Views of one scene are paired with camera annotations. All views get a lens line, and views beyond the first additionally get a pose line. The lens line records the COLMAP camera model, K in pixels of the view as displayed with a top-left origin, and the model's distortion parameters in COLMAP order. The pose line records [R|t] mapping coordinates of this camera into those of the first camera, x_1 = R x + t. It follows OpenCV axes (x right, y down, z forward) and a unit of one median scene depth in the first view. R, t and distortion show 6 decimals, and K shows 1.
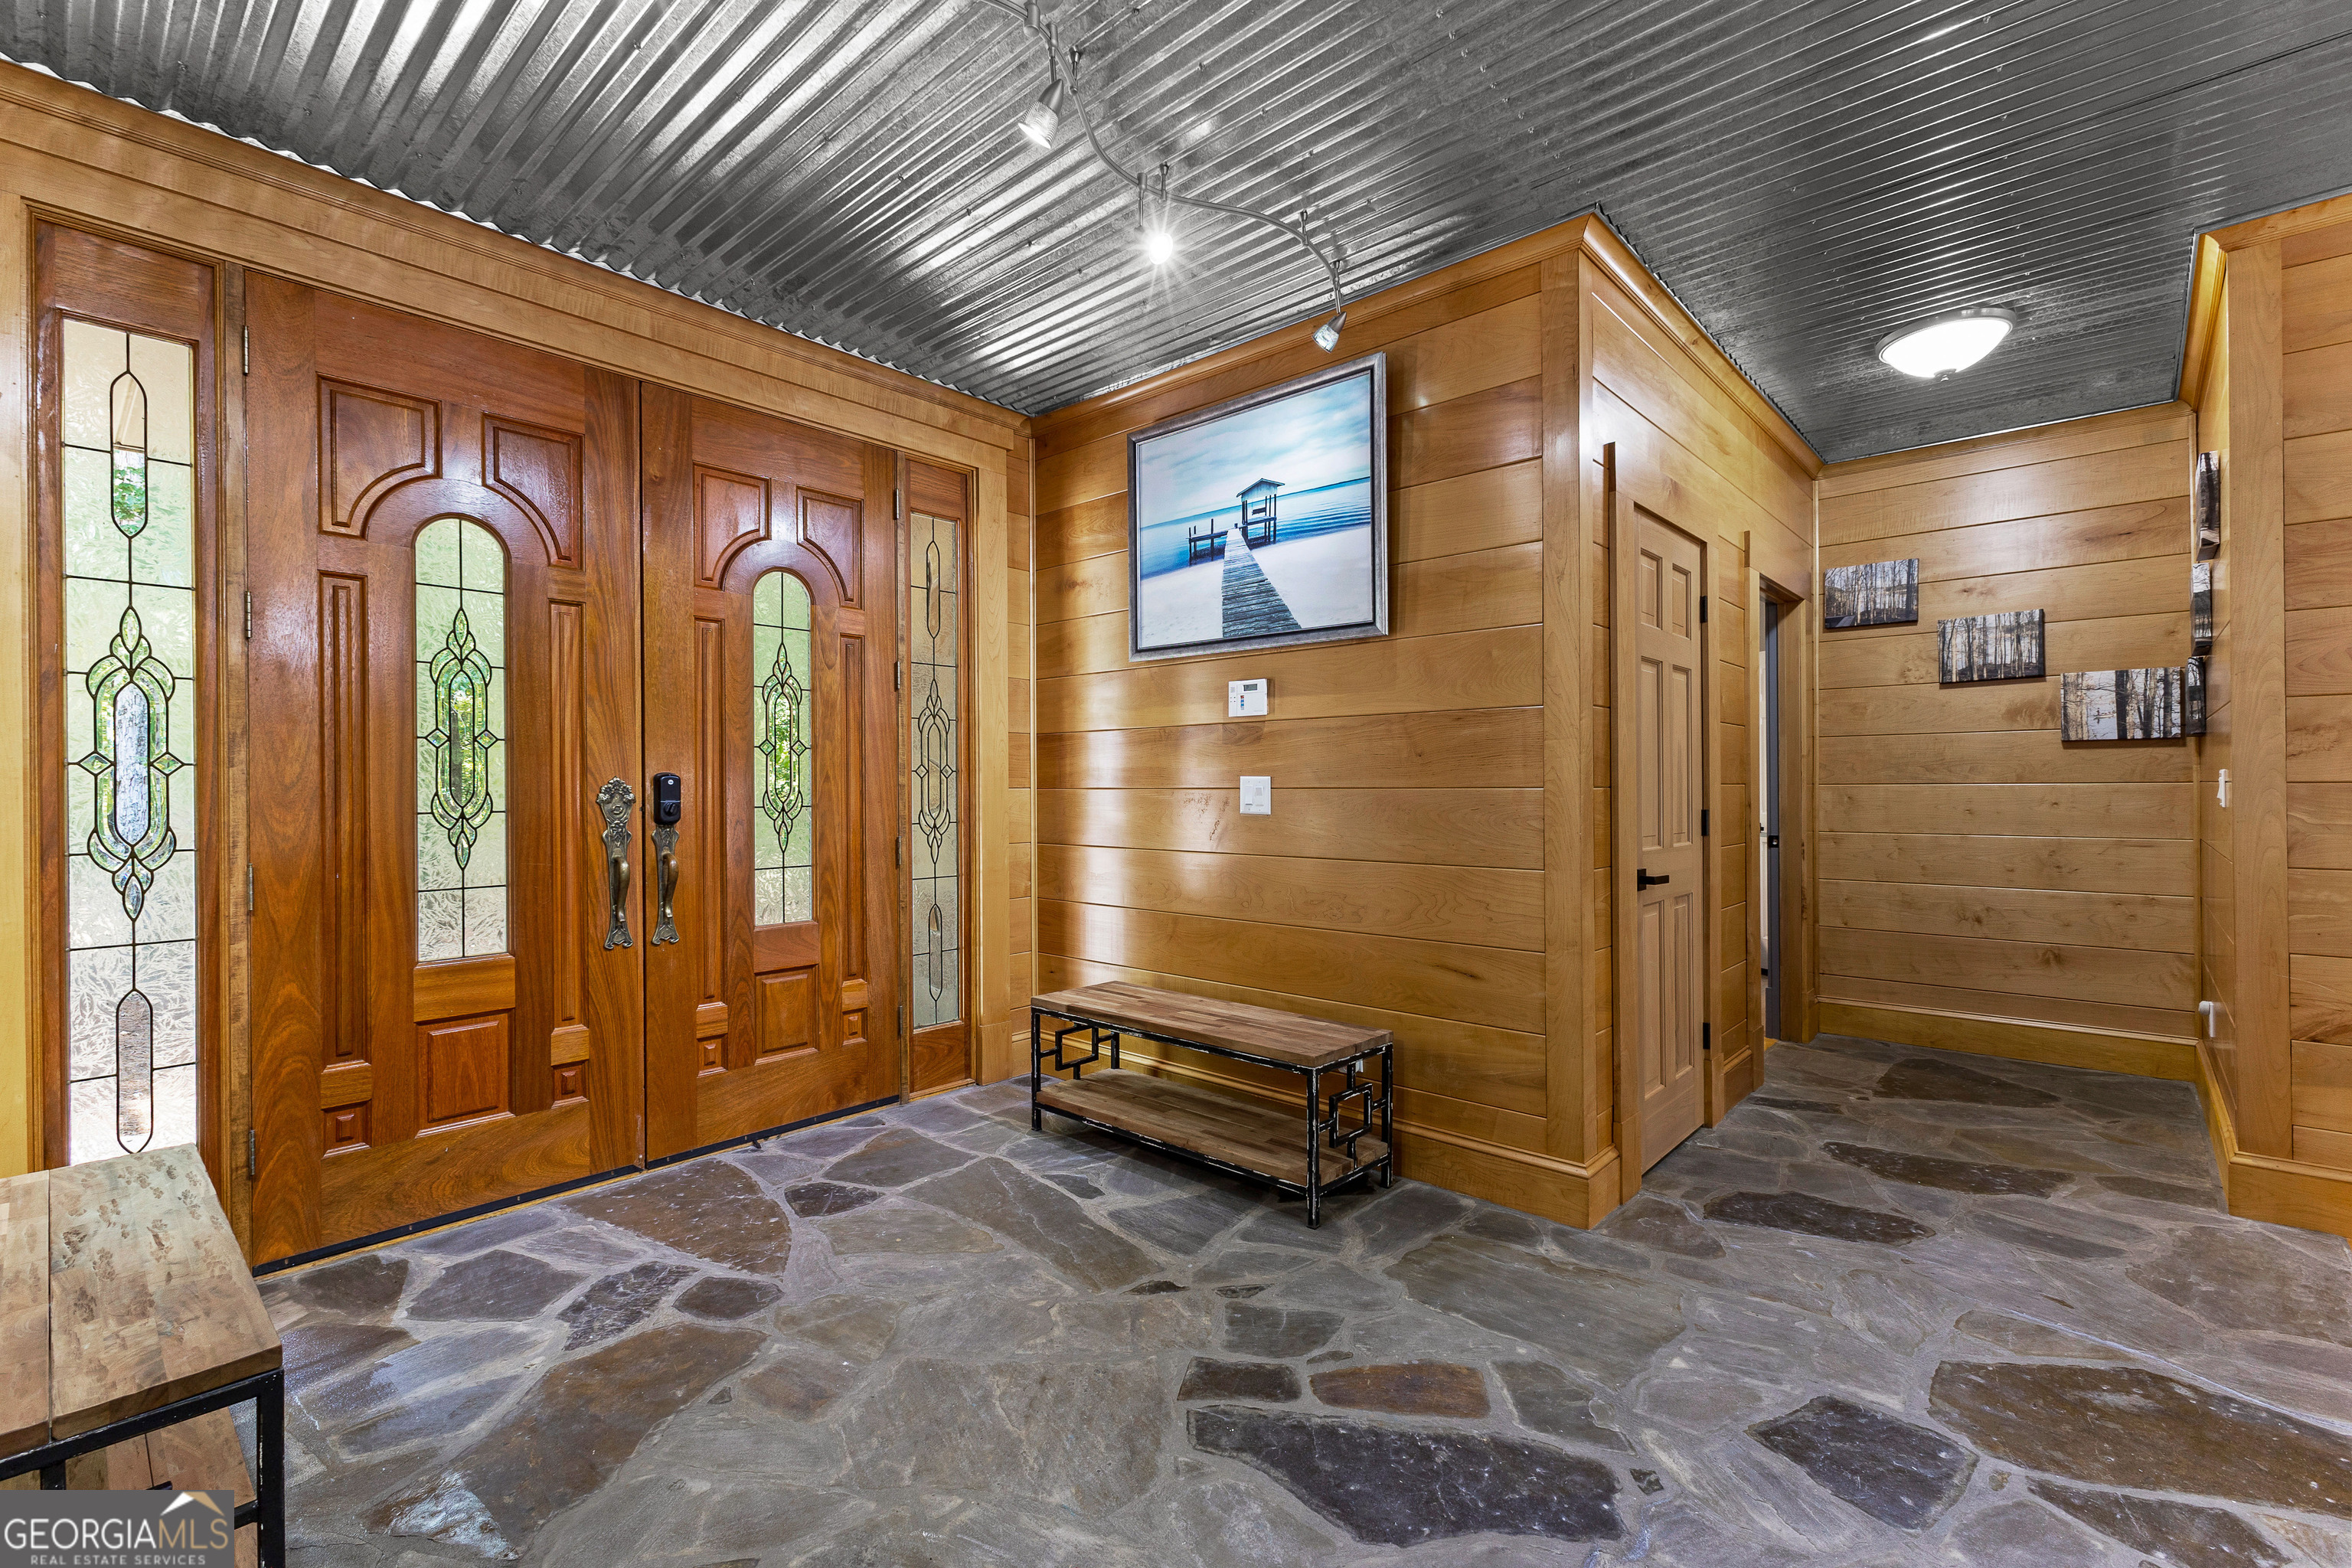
lens RADIAL K [[1014.2, 0, 1198.8], [0, 1014.2, 784.3], [0, 0, 1]] dist [0.010581, -0.001865]
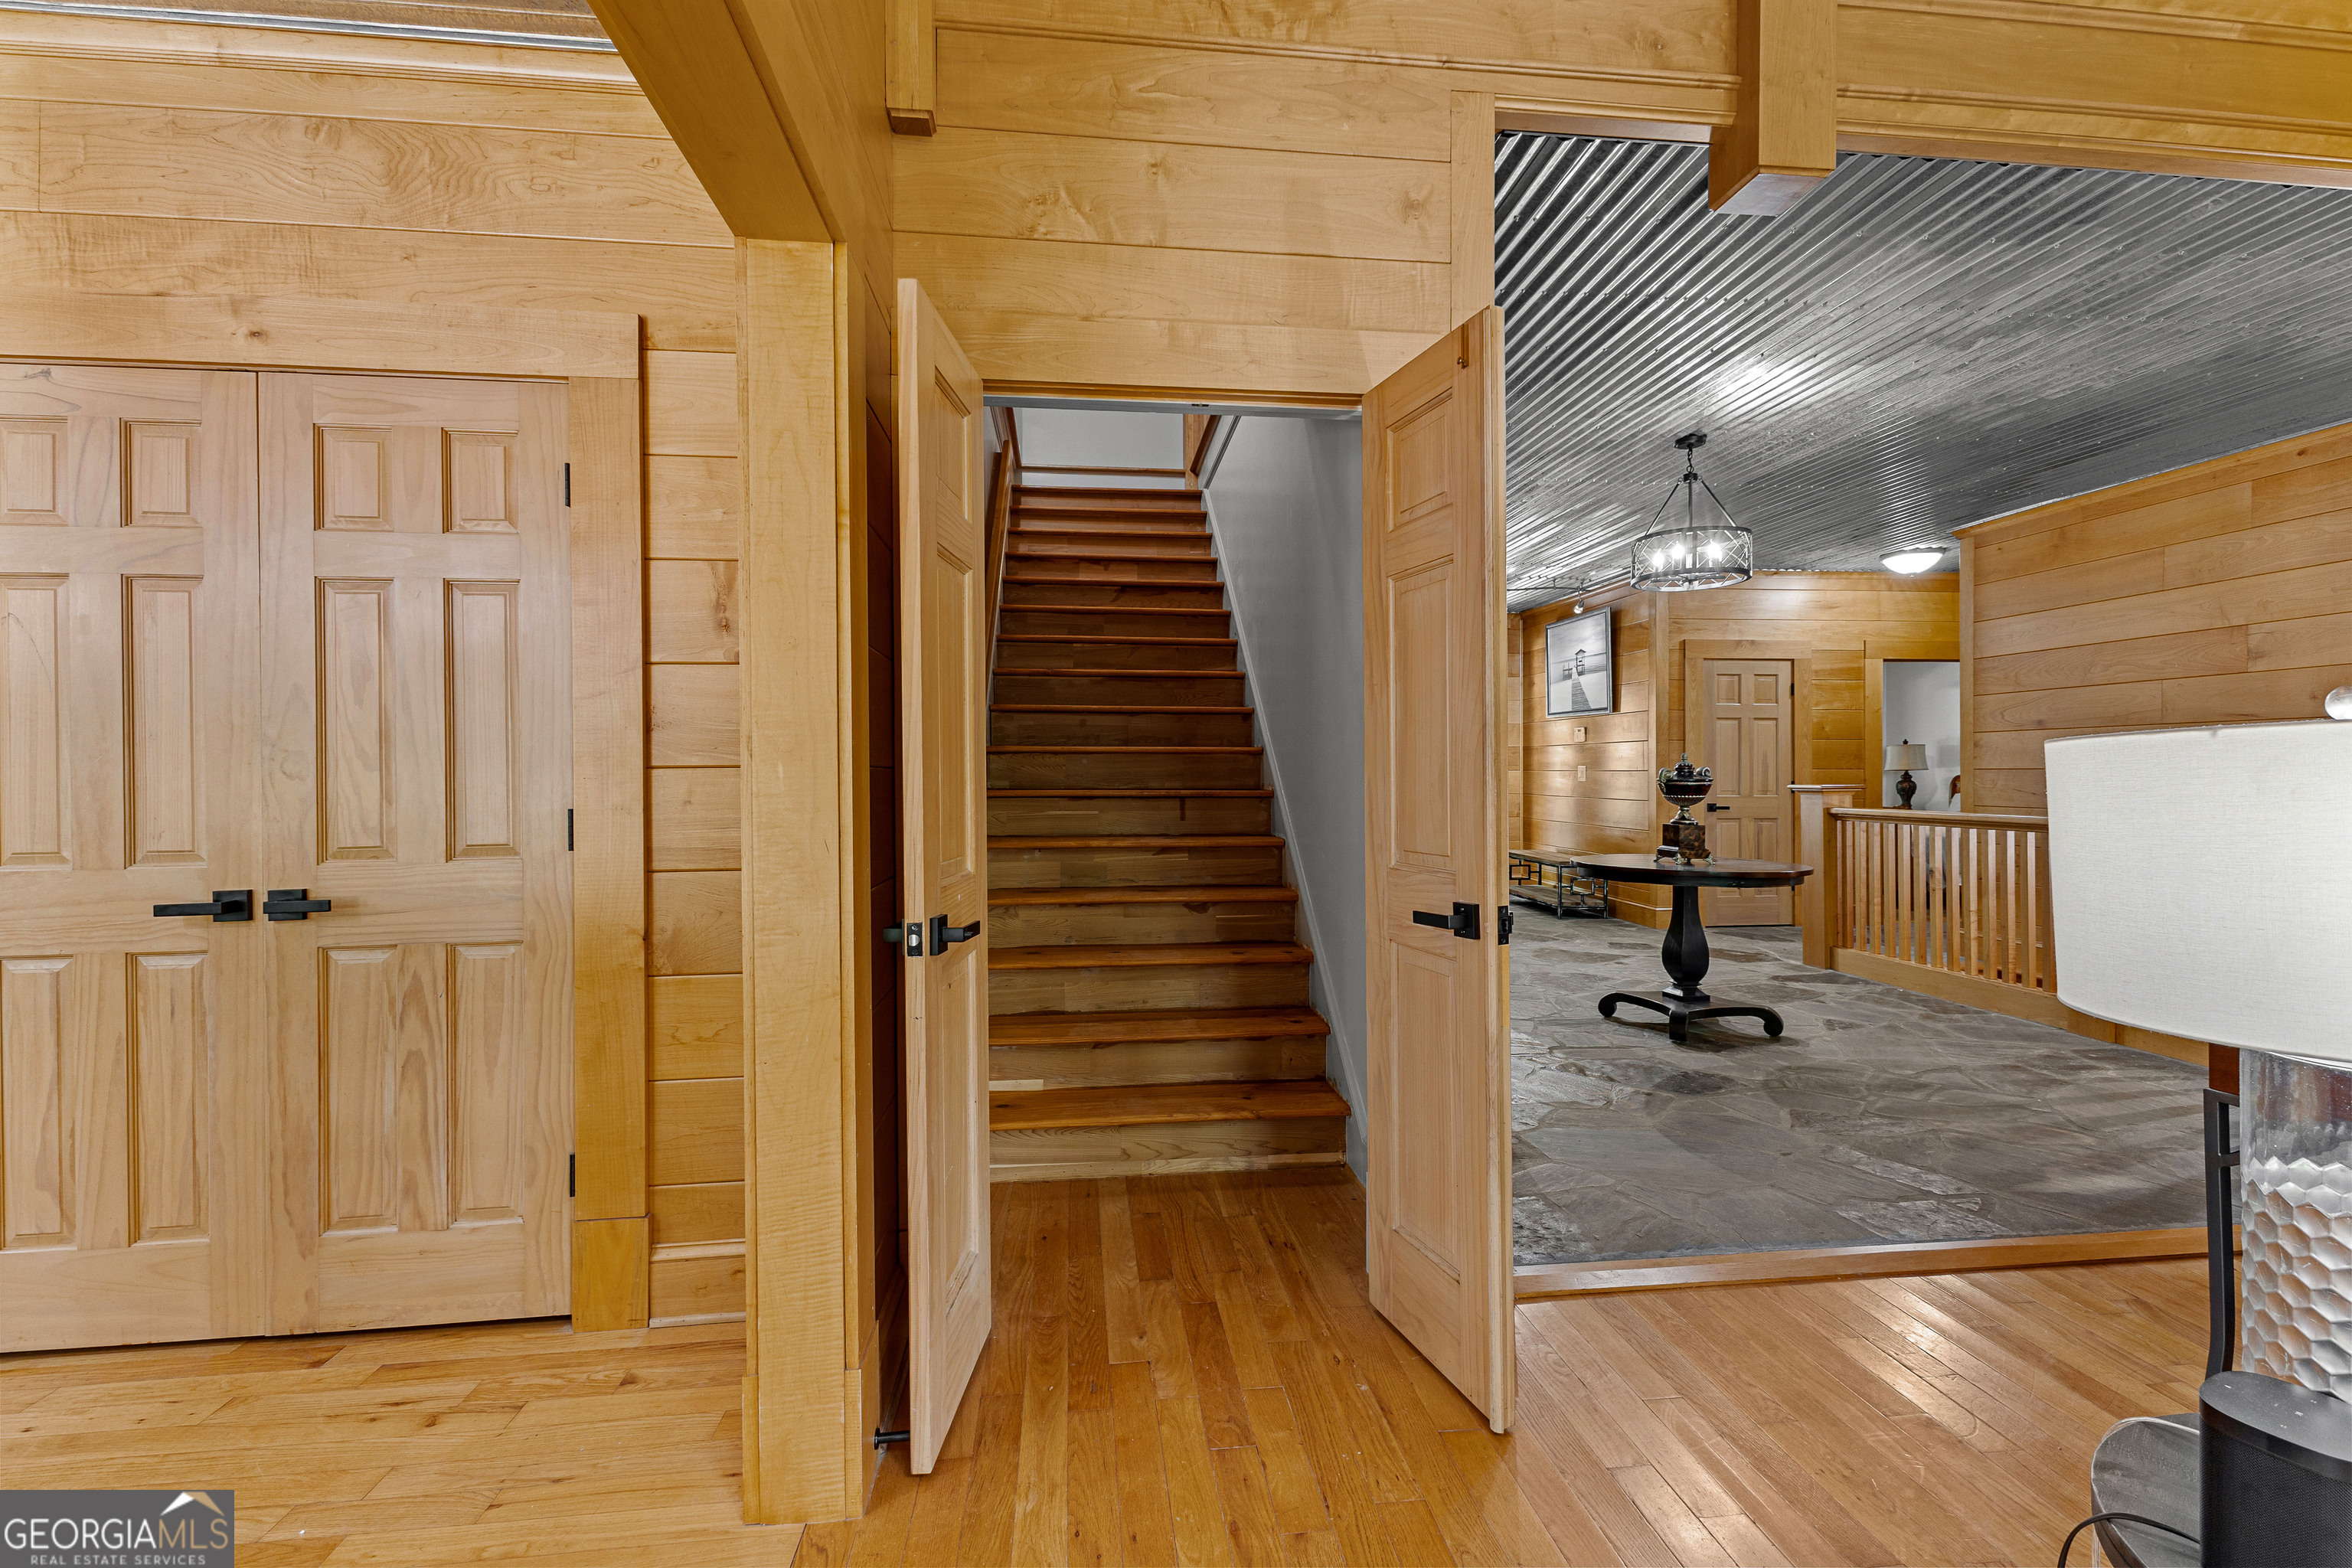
lens RADIAL K [[1014.2, 0, 1185.5], [0, 1014.2, 776.5], [0, 0, 1]] dist [0.010581, -0.001865]
pose [[0.743031, 0.008880, -0.669198, 1.191707], [-0.003018, 0.999946, 0.009918, -0.005566], [0.669250, -0.005350, 0.743018, -1.790995]]
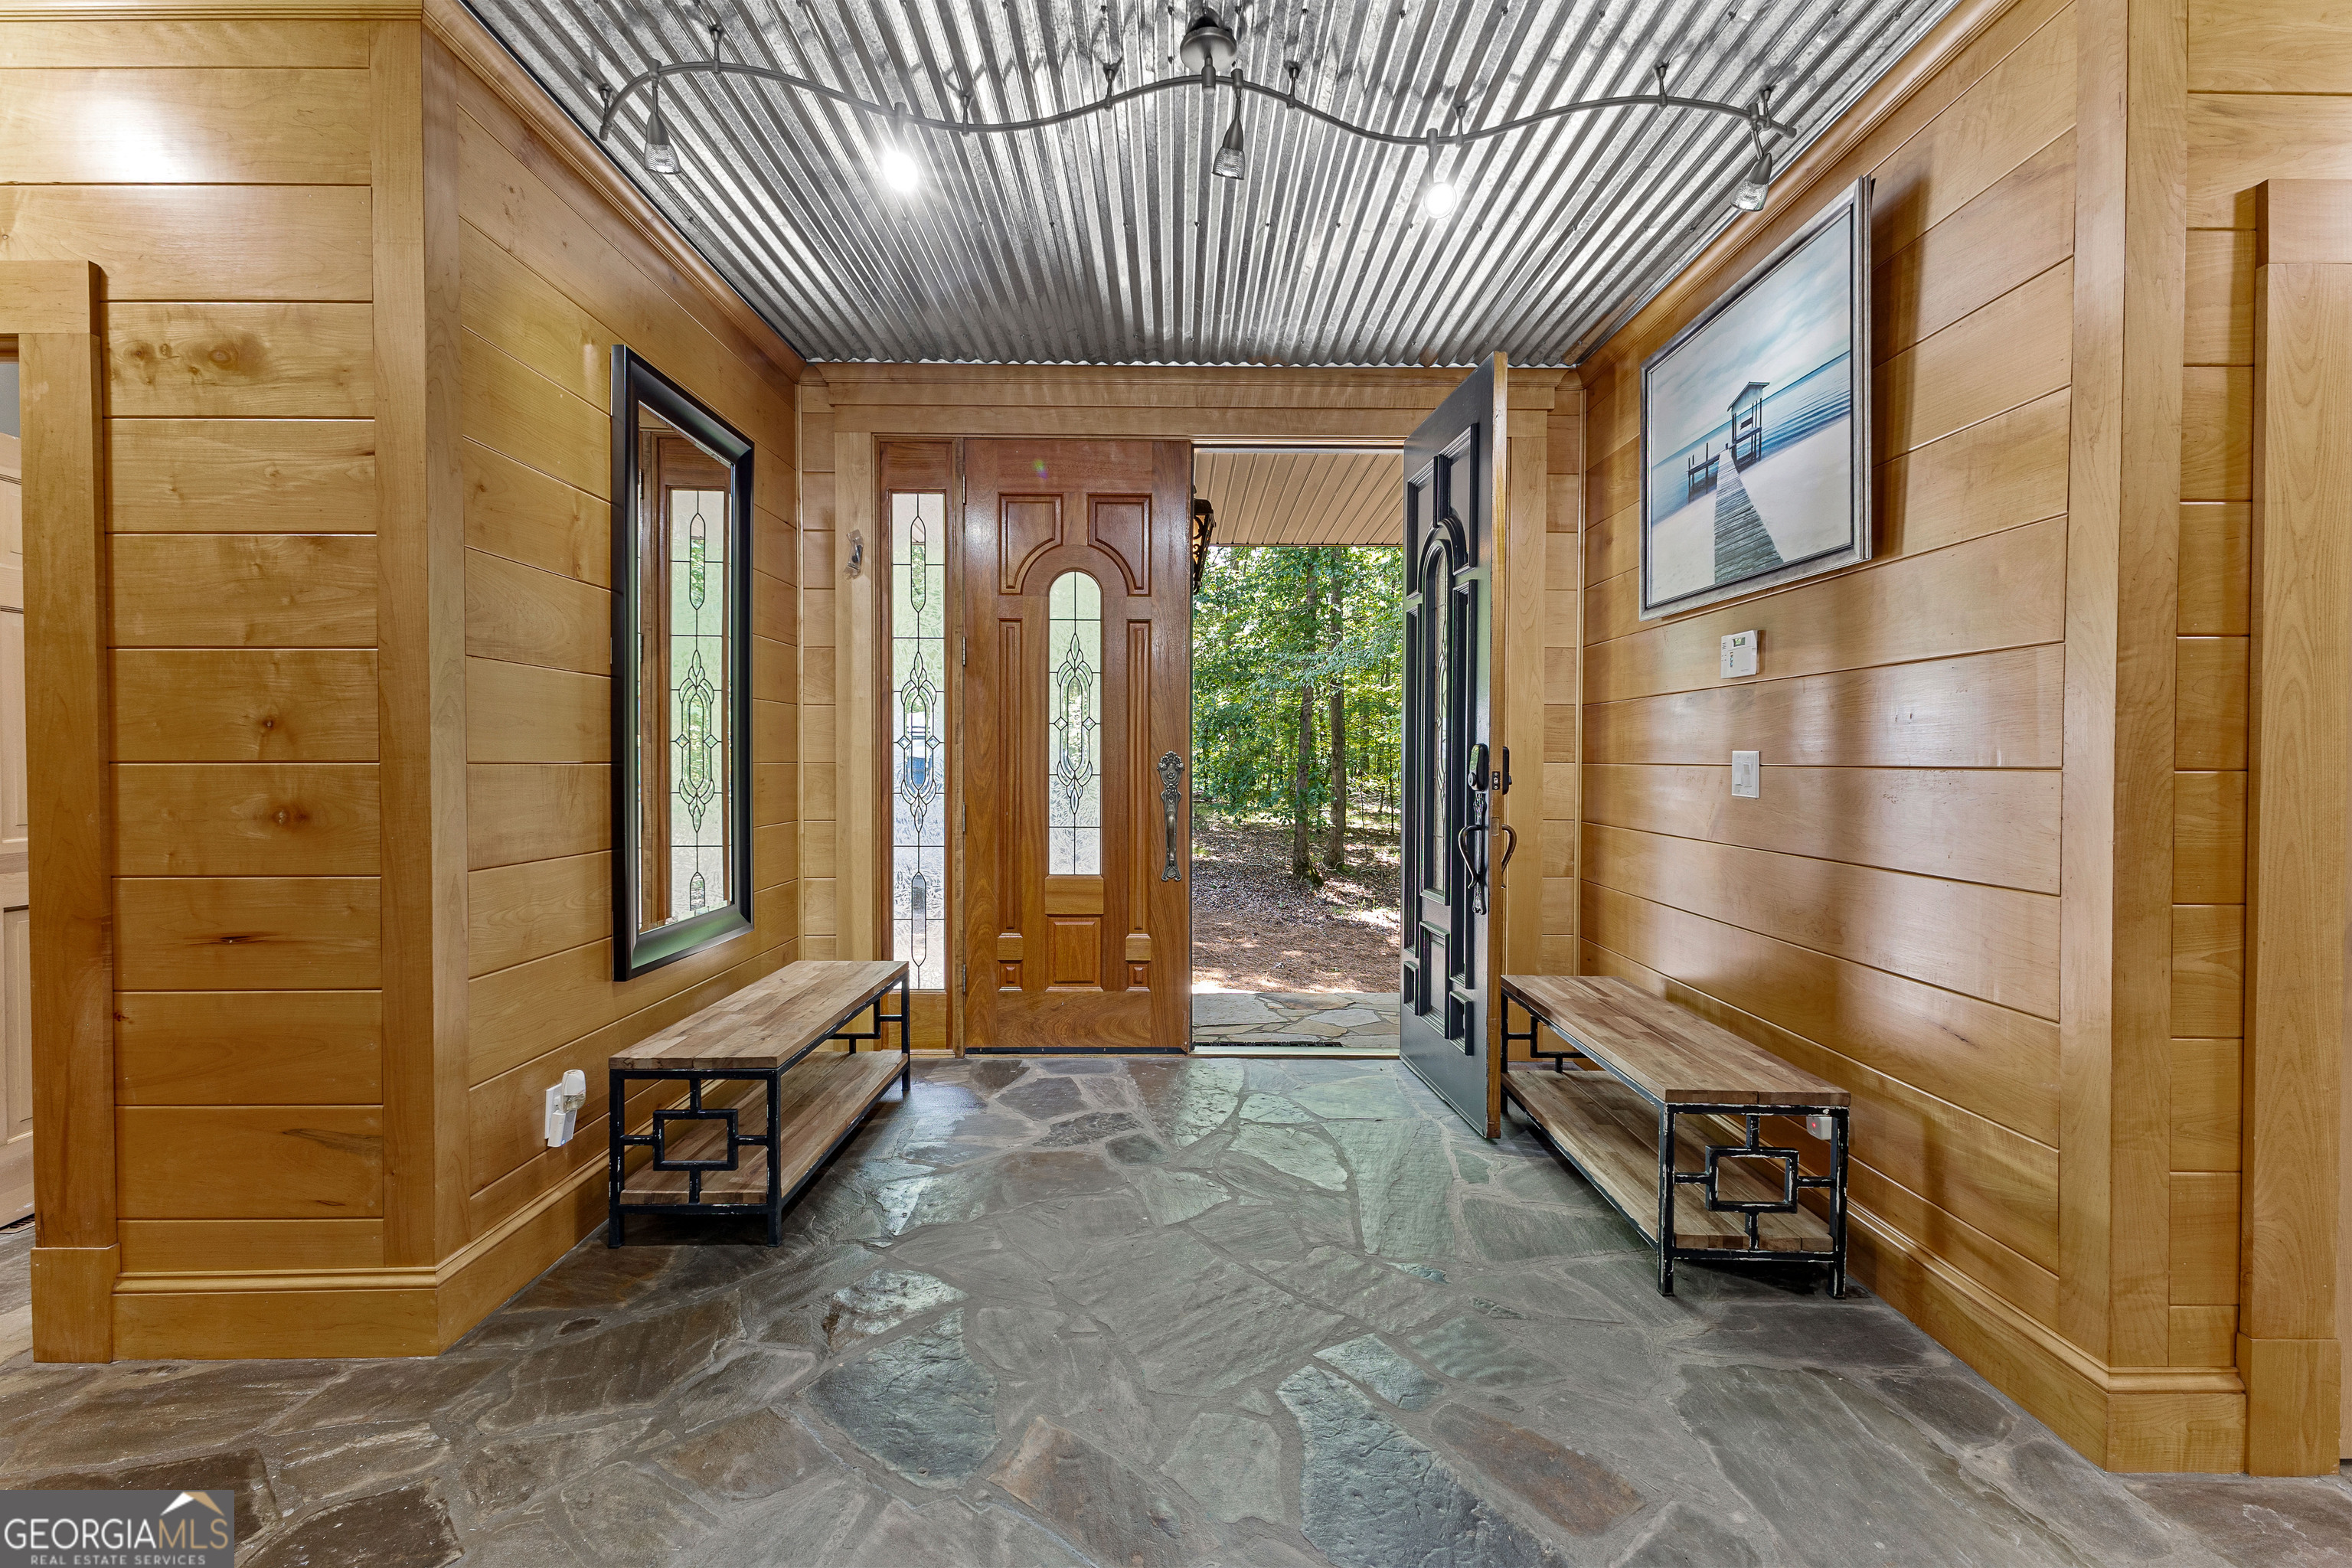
lens RADIAL K [[1014.2, 0, 1188.9], [0, 1014.2, 774.4], [0, 0, 1]] dist [0.010581, -0.001865]
pose [[0.671484, 0.019697, -0.740758, 0.427962], [-0.007844, 0.999780, 0.019474, -0.001896], [0.740978, -0.007266, 0.671490, 0.143719]]
